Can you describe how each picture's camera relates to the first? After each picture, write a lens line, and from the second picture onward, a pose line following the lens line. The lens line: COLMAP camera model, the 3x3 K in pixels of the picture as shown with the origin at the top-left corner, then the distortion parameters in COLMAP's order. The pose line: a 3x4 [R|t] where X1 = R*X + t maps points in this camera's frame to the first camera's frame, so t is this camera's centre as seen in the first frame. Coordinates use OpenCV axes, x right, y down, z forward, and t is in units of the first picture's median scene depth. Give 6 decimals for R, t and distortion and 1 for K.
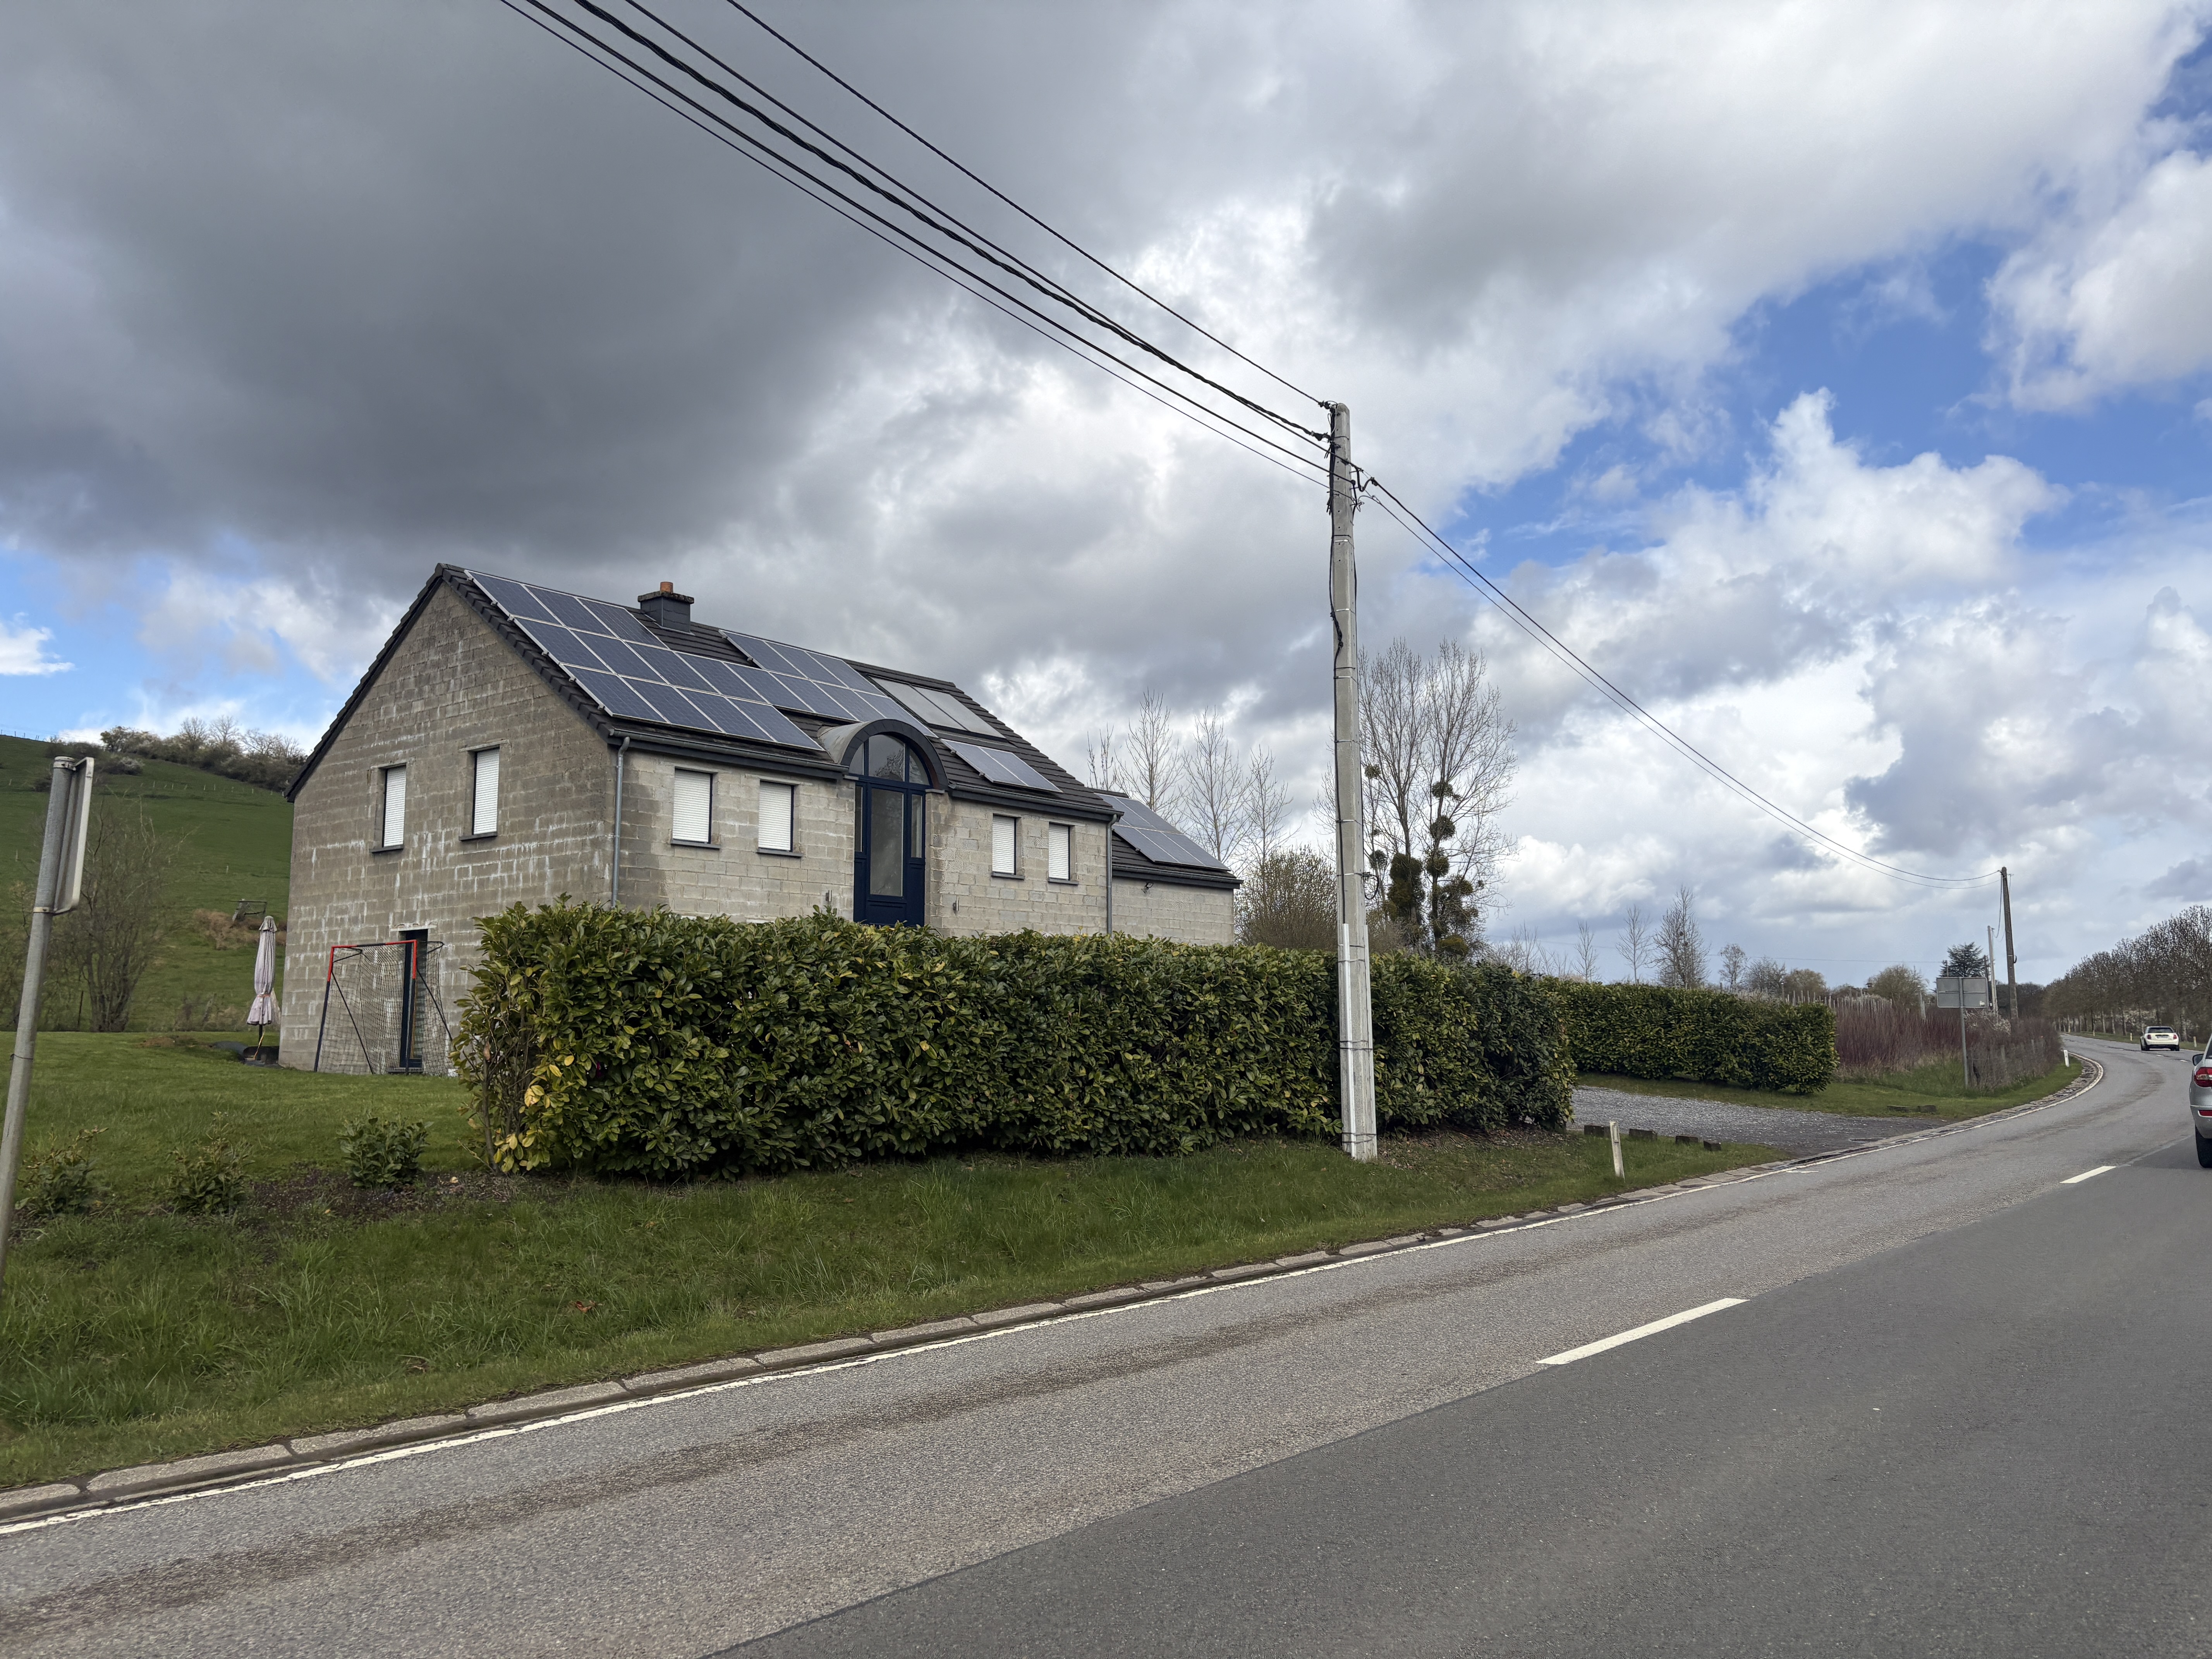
lens RADIAL K [[1660.8, 0, 1126.0], [0, 1660.8, 814.8], [0, 0, 1]] dist [0.064426, -0.067942]
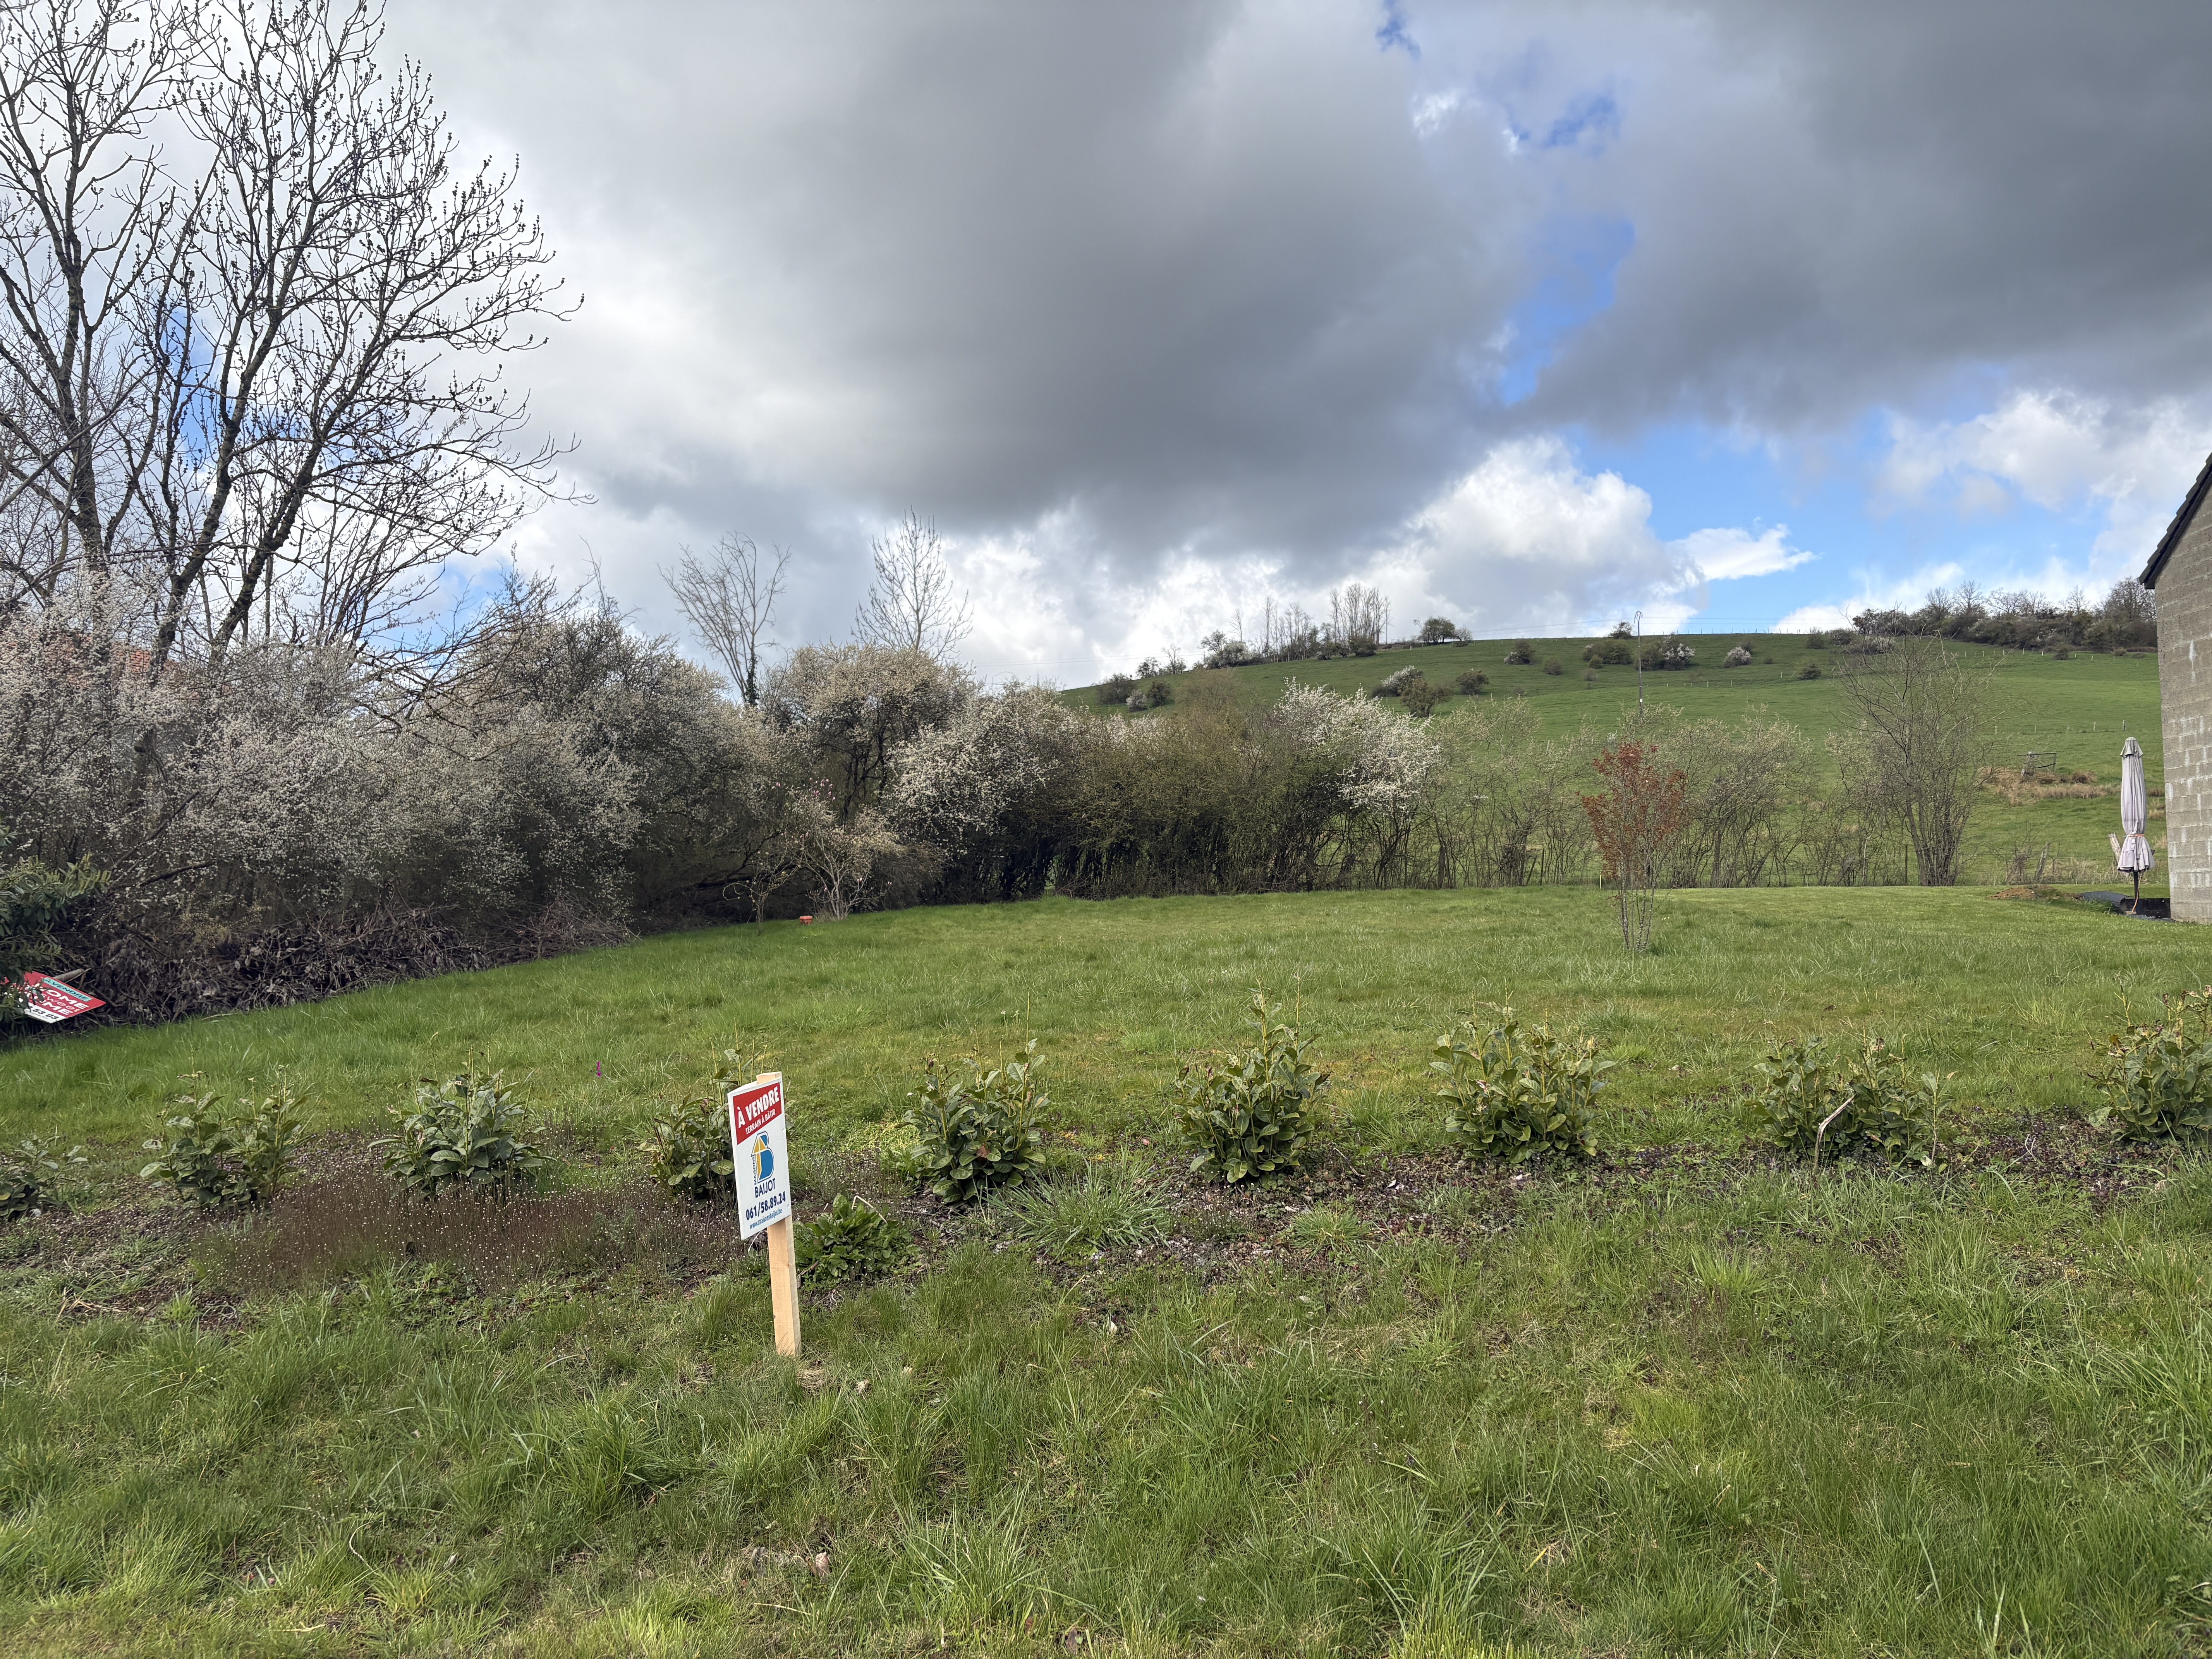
lens RADIAL K [[1660.8, 0, 1103.8], [0, 1660.8, 845.8], [0, 0, 1]] dist [0.064426, -0.067942]
pose [[0.560926, -0.042213, -0.826789, -0.130909], [0.121724, 0.992050, 0.031931, 0.028680], [0.818869, -0.118551, 0.561605, 0.147322]]
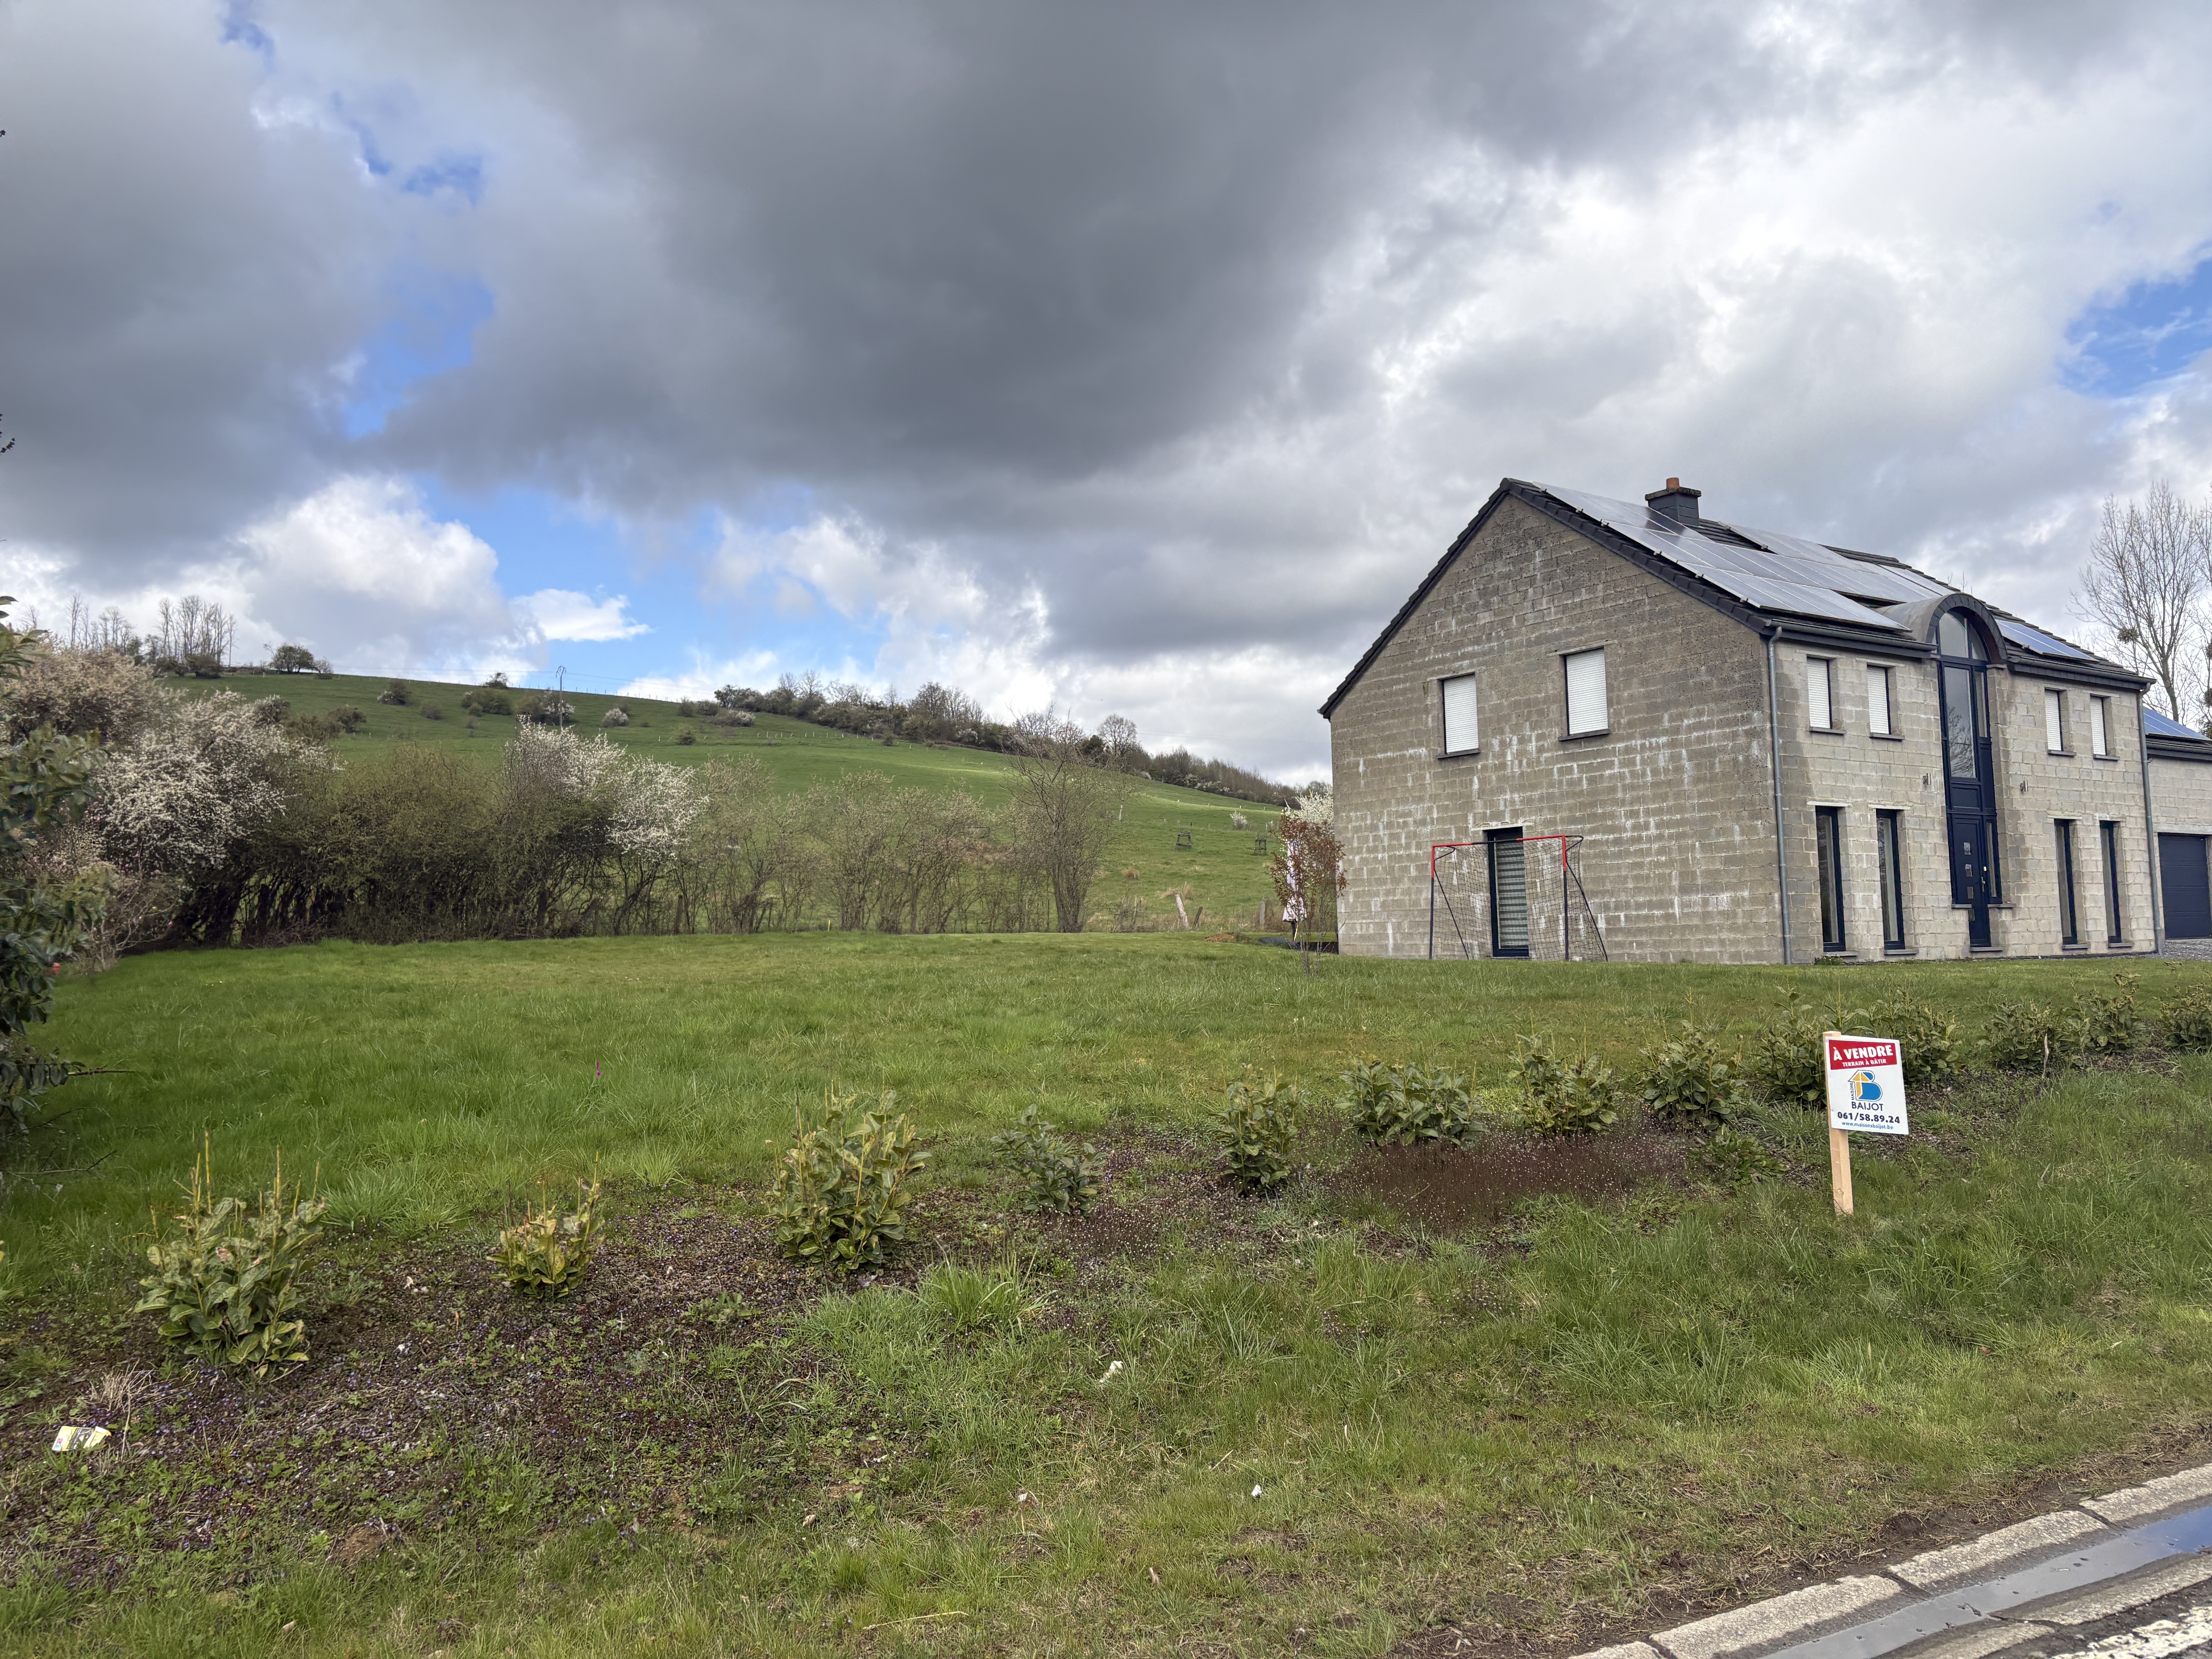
lens RADIAL K [[1660.8, 0, 1101.4], [0, 1660.8, 834.4], [0, 0, 1]] dist [0.064426, -0.067942]
pose [[0.953568, -0.036201, -0.298994, -0.336718], [0.055071, 0.996971, 0.054924, 0.000459], [0.296100, -0.068839, 0.952673, -0.080693]]
